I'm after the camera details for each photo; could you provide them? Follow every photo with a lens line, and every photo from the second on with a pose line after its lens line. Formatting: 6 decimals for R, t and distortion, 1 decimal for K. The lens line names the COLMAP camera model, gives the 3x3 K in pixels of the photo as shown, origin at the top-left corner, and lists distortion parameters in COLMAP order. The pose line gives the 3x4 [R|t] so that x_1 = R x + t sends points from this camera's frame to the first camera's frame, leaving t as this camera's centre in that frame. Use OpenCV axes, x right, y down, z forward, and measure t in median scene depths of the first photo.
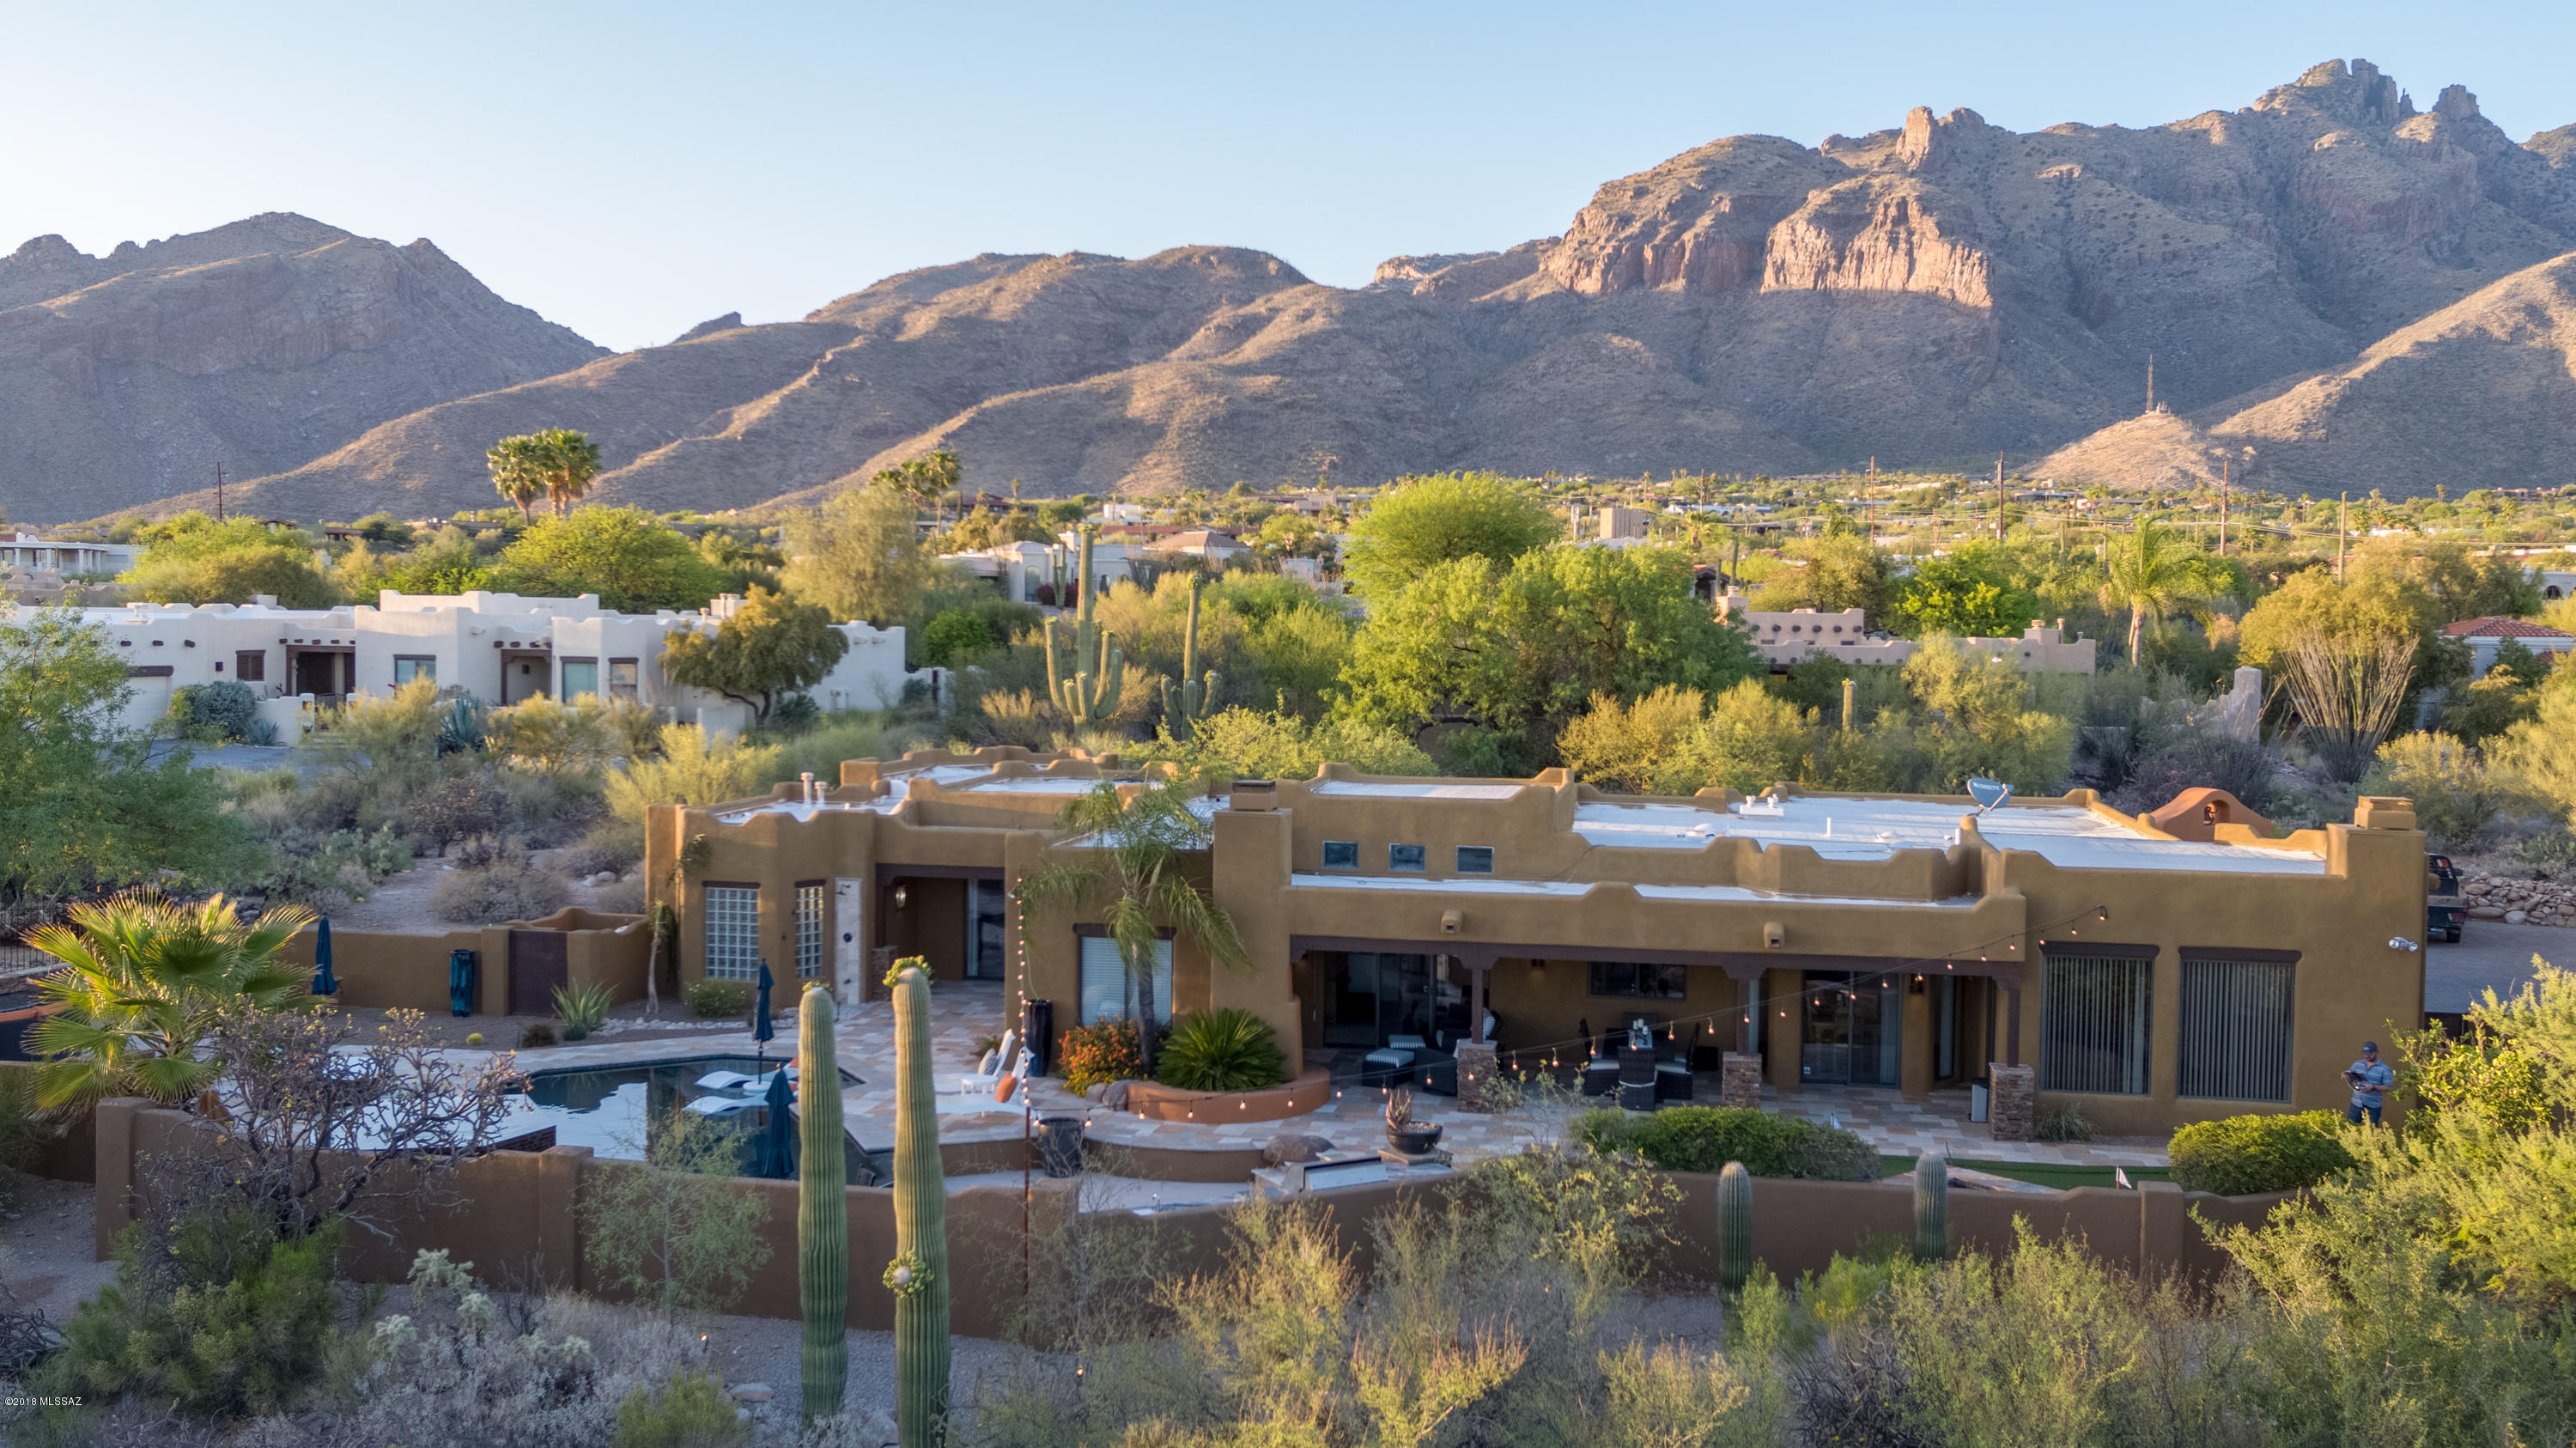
lens RADIAL K [[2236.4, 0, 1288.0], [0, 2236.4, 724.0], [0, 0, 1]] dist [0.006208, 0.001841]
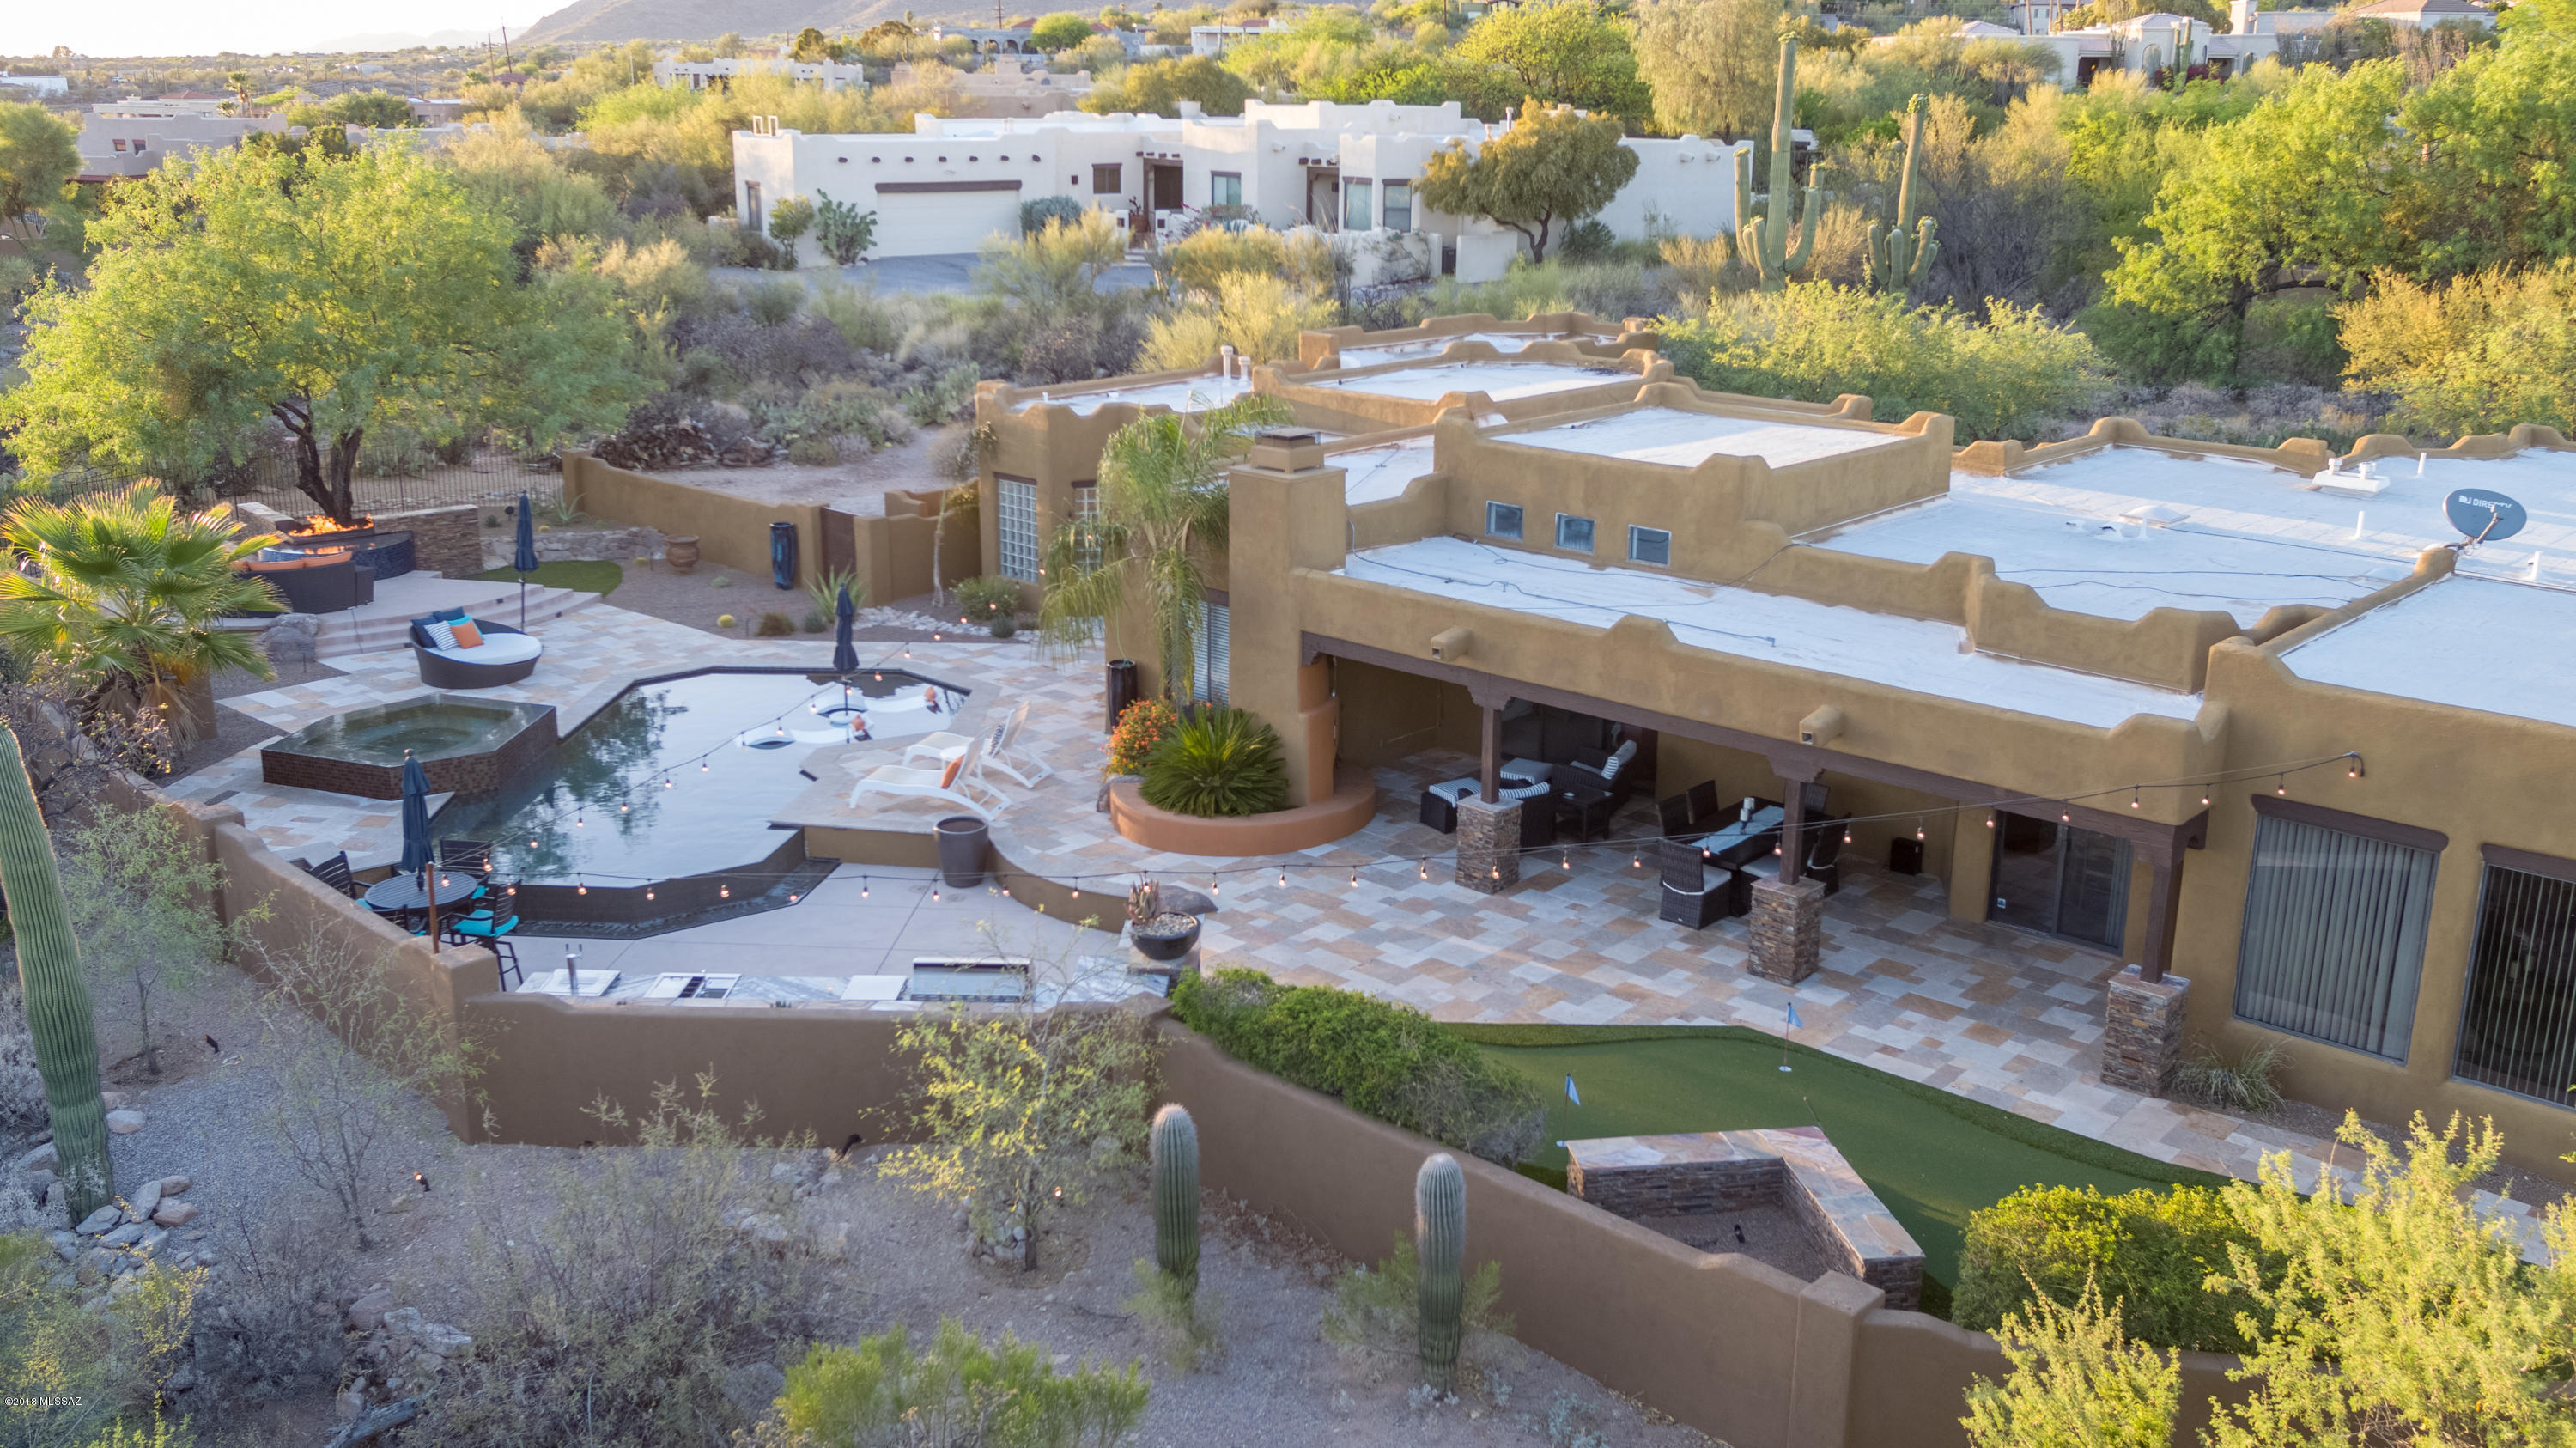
lens RADIAL K [[2236.4, 0, 1288.0], [0, 2236.4, 724.0], [0, 0, 1]] dist [0.006208, 0.001841]
pose [[0.847843, 0.140788, -0.511215, 0.184220], [-0.020098, 0.971947, 0.234340, -0.026880], [0.529866, -0.188410, 0.826888, 0.150917]]
